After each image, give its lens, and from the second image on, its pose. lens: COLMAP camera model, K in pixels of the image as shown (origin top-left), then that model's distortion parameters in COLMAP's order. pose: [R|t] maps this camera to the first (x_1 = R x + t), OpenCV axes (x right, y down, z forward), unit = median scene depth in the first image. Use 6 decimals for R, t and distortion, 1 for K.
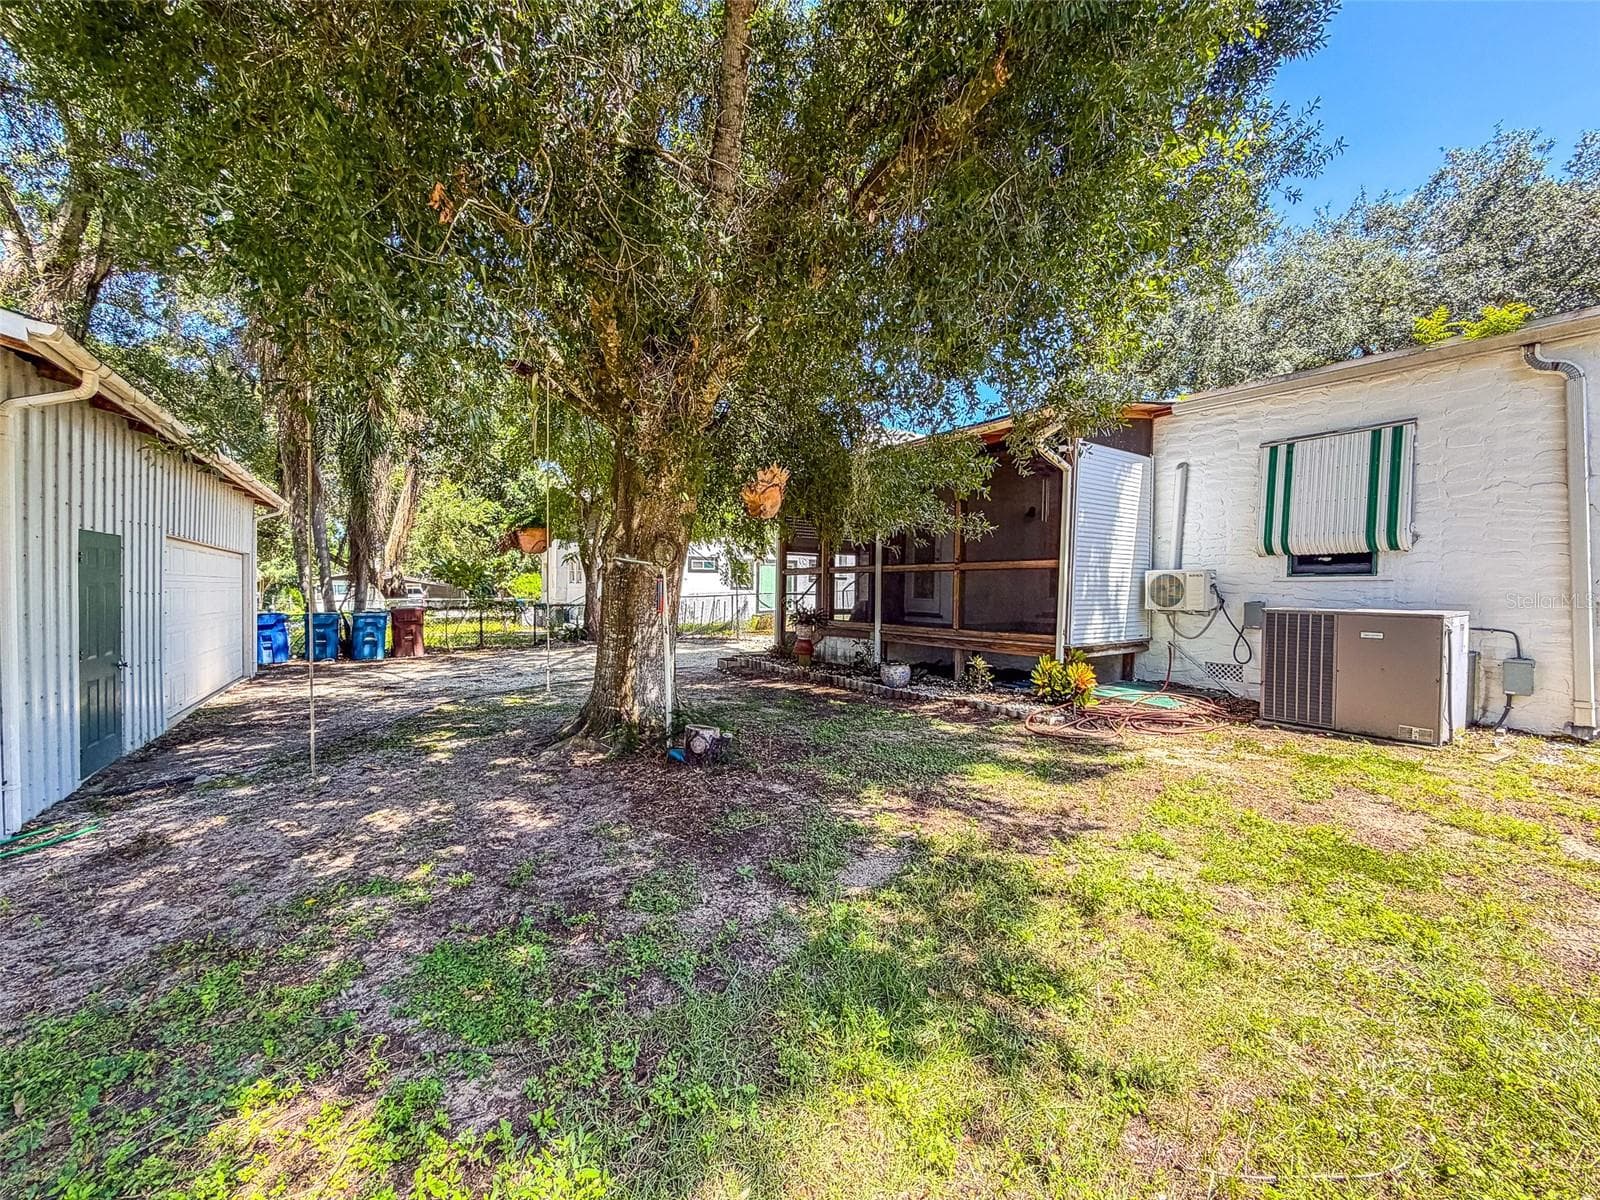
lens RADIAL K [[652.5, 0, 797.4], [0, 652.5, 594.2], [0, 0, 1]] dist [-0.008271, 0.000677]
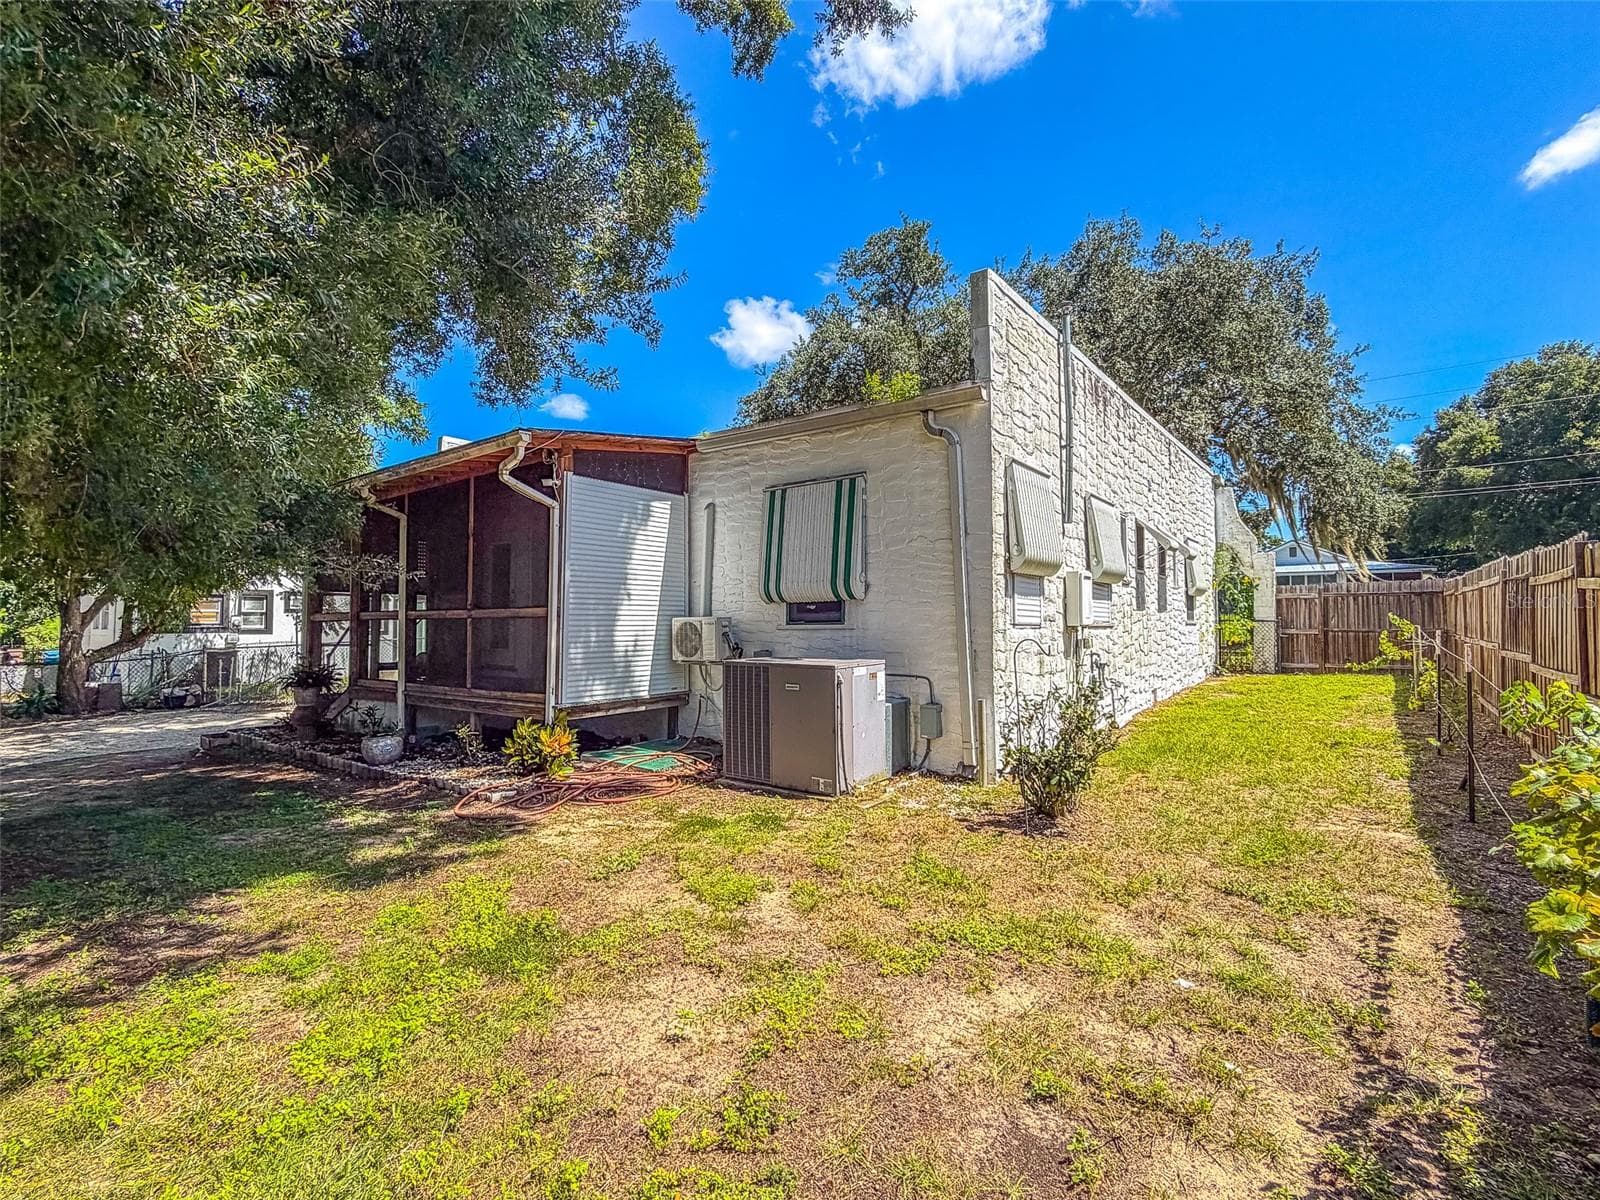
lens RADIAL K [[756.3, 0, 826.7], [0, 756.3, 592.6], [0, 0, 1]] dist [-0.001220, -0.001003]
pose [[0.942028, 0.002112, 0.335527, 0.436527], [0.014887, 0.998732, -0.048082, -0.019885], [-0.335203, 0.050290, 0.940803, -0.091786]]
